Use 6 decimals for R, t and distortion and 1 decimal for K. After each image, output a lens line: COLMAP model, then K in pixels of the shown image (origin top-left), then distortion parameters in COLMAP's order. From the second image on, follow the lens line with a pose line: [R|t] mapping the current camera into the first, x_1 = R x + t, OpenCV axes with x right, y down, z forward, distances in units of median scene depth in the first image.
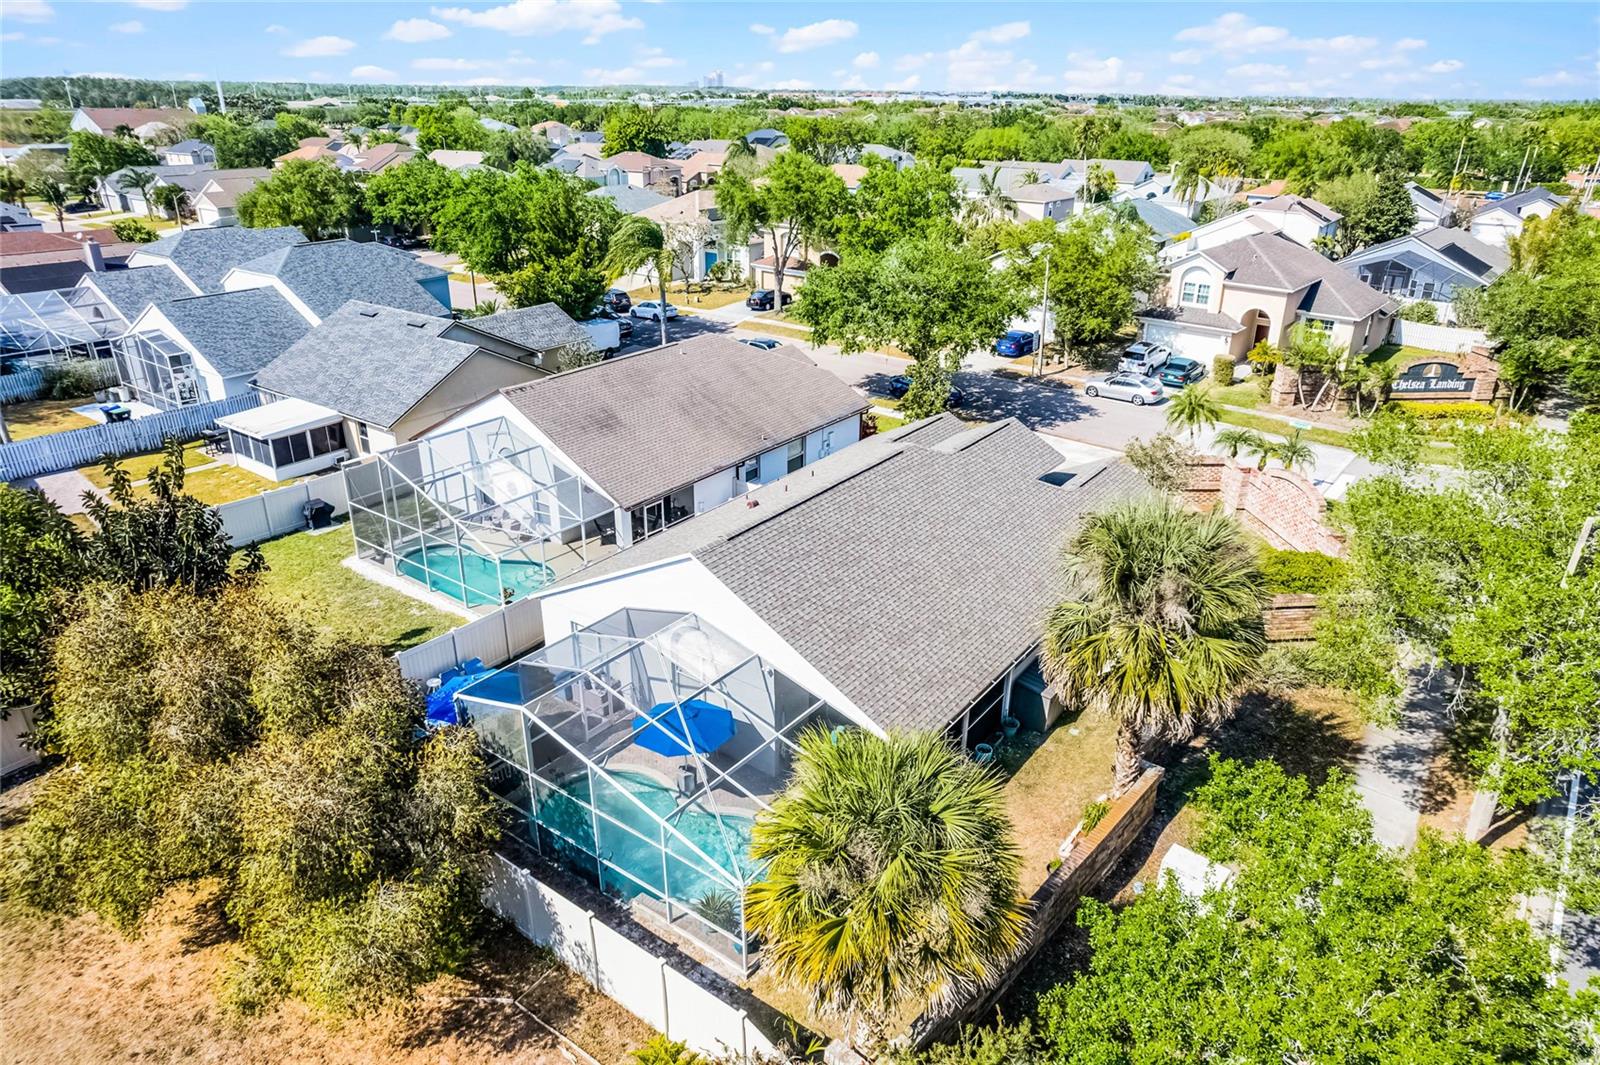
lens RADIAL K [[1034.3, 0, 800.0], [0, 1034.3, 532.5], [0, 0, 1]] dist [-0.041776, 0.001673]
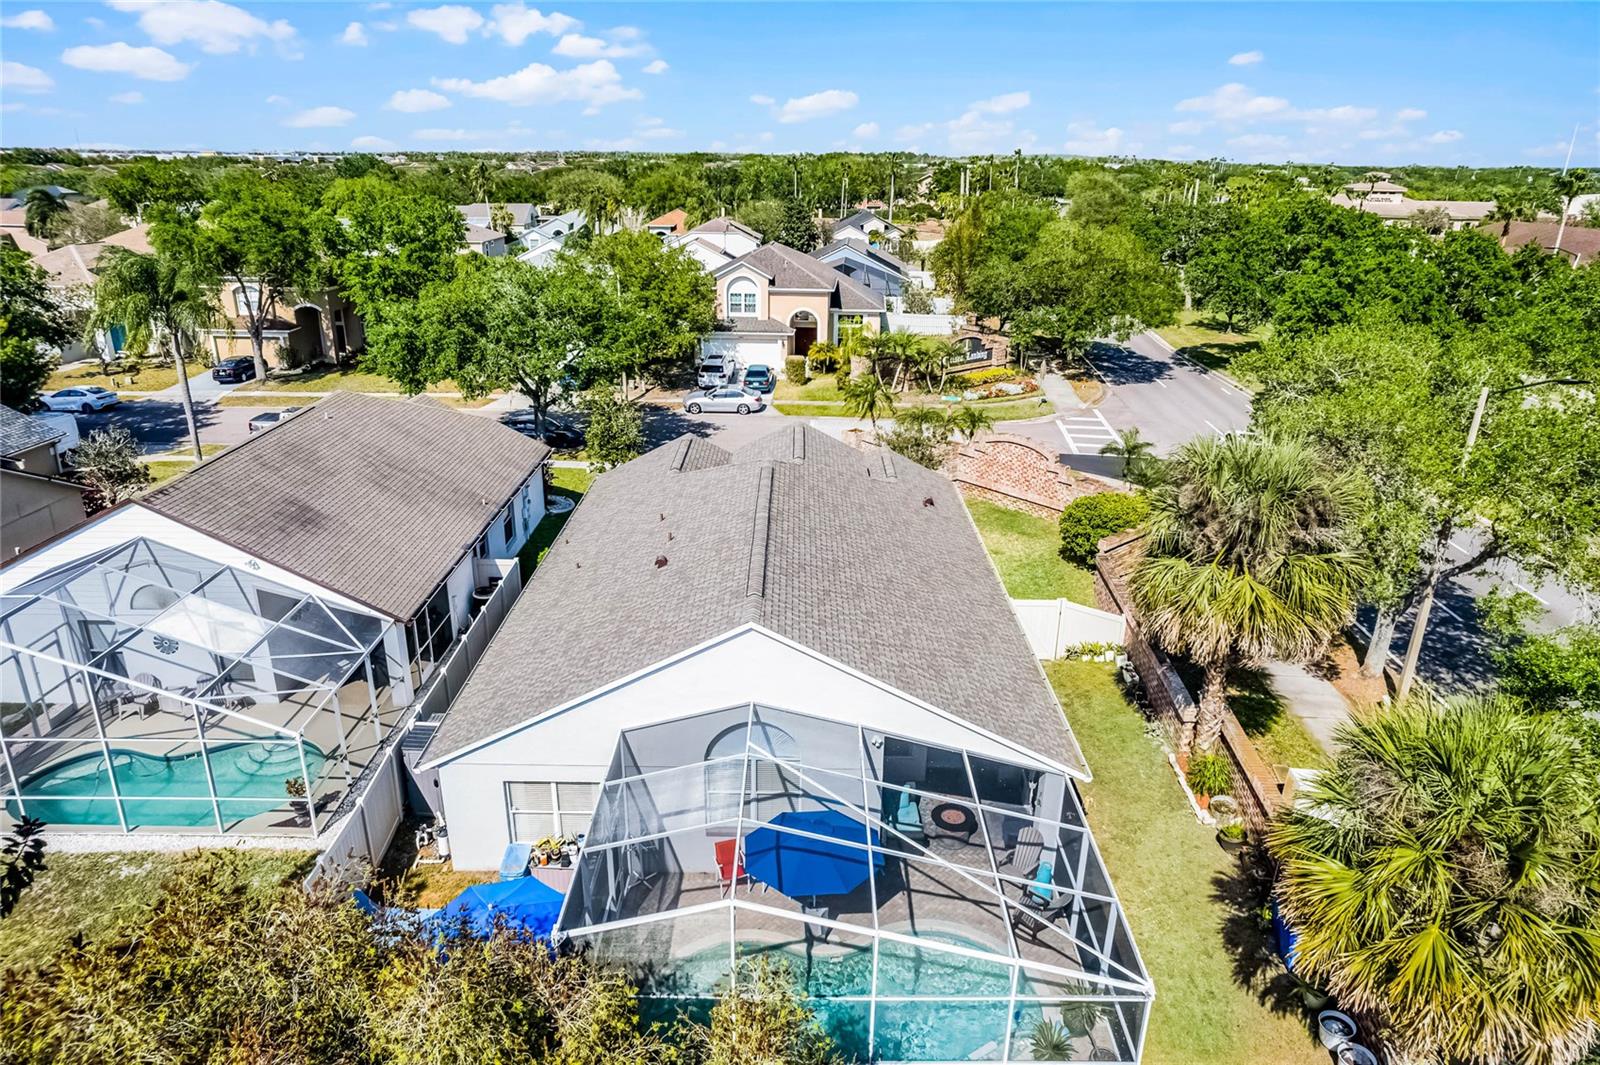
lens RADIAL K [[1034.3, 0, 800.0], [0, 1034.3, 532.5], [0, 0, 1]] dist [-0.041776, 0.001673]
pose [[0.802548, -0.205464, 0.560091, -0.196563], [0.234307, 0.971940, 0.020811, -0.020244], [-0.548651, 0.114532, 0.828169, 0.150402]]
